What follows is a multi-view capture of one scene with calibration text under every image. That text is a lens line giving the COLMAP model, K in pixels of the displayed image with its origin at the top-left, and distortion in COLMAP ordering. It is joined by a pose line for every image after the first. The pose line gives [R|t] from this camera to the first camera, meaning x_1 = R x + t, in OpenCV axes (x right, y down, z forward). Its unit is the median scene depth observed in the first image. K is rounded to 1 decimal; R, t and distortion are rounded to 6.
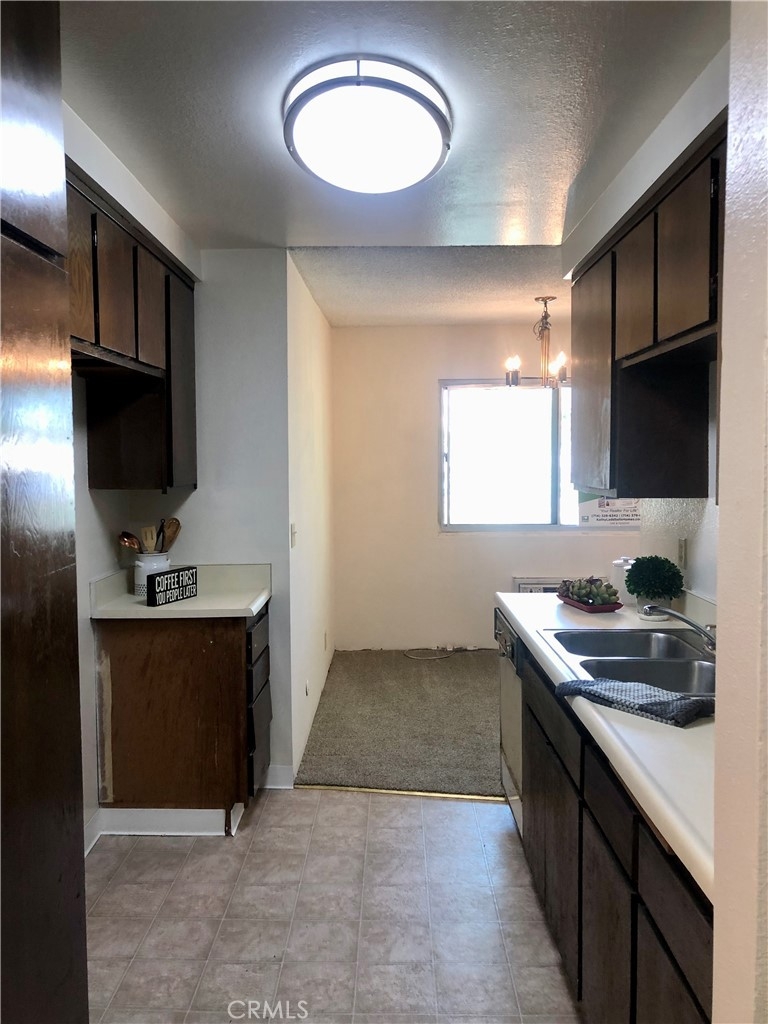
lens RADIAL K [[837.5, 0, 384.0], [0, 837.5, 512.0], [0, 0, 1]] dist [-0.001218, -0.008612]
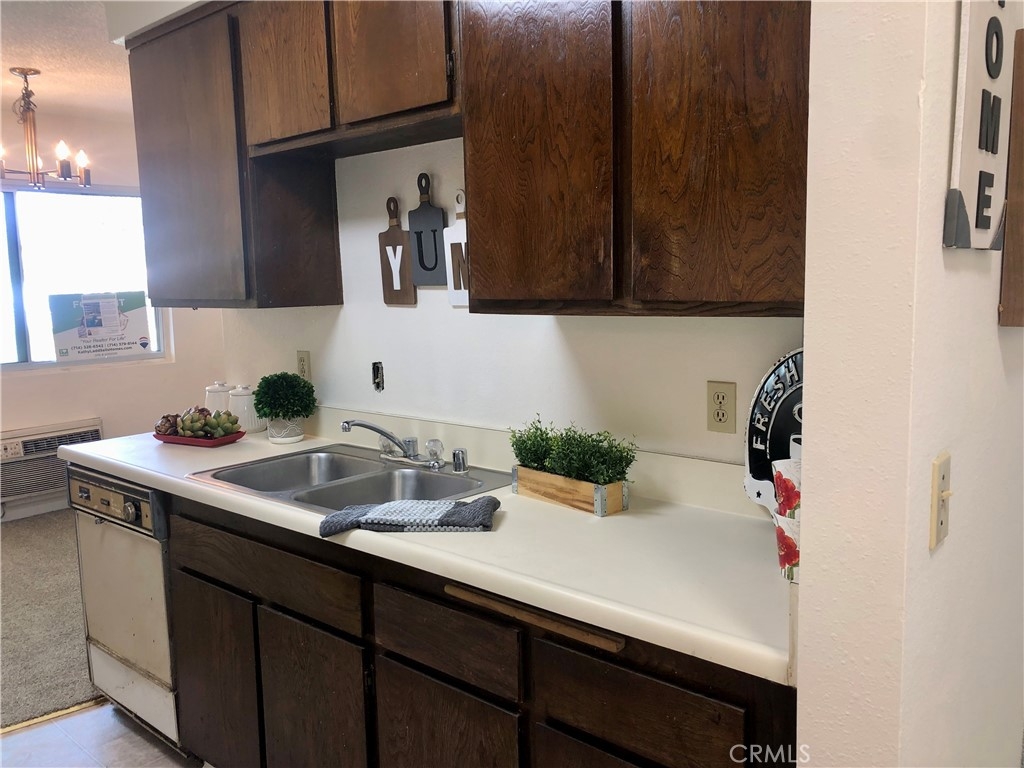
lens RADIAL K [[837.5, 0, 512.0], [0, 837.5, 384.0], [0, 0, 1]] dist [-0.001218, -0.008612]
pose [[0.648609, -0.107966, 0.753425, -0.191613], [0.072986, 0.994149, 0.079630, 0.010378], [-0.757614, 0.003341, 0.652694, 0.211887]]
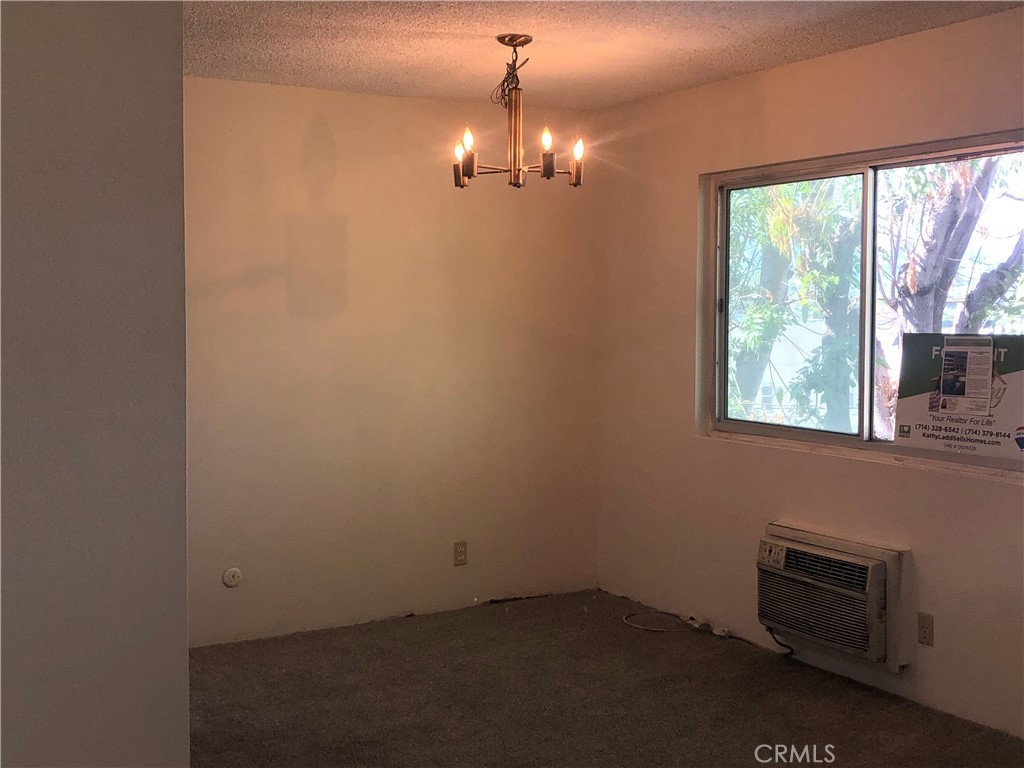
lens RADIAL K [[1198.2, 0, 512.0], [0, 1198.2, 384.0], [0, 0, 1]] dist [0.161642, 0.001312]
pose [[0.543257, 0.062025, -0.837272, 1.339273], [-0.061357, 0.997534, 0.034086, -0.056097], [0.837321, 0.032855, 0.545723, 0.757418]]
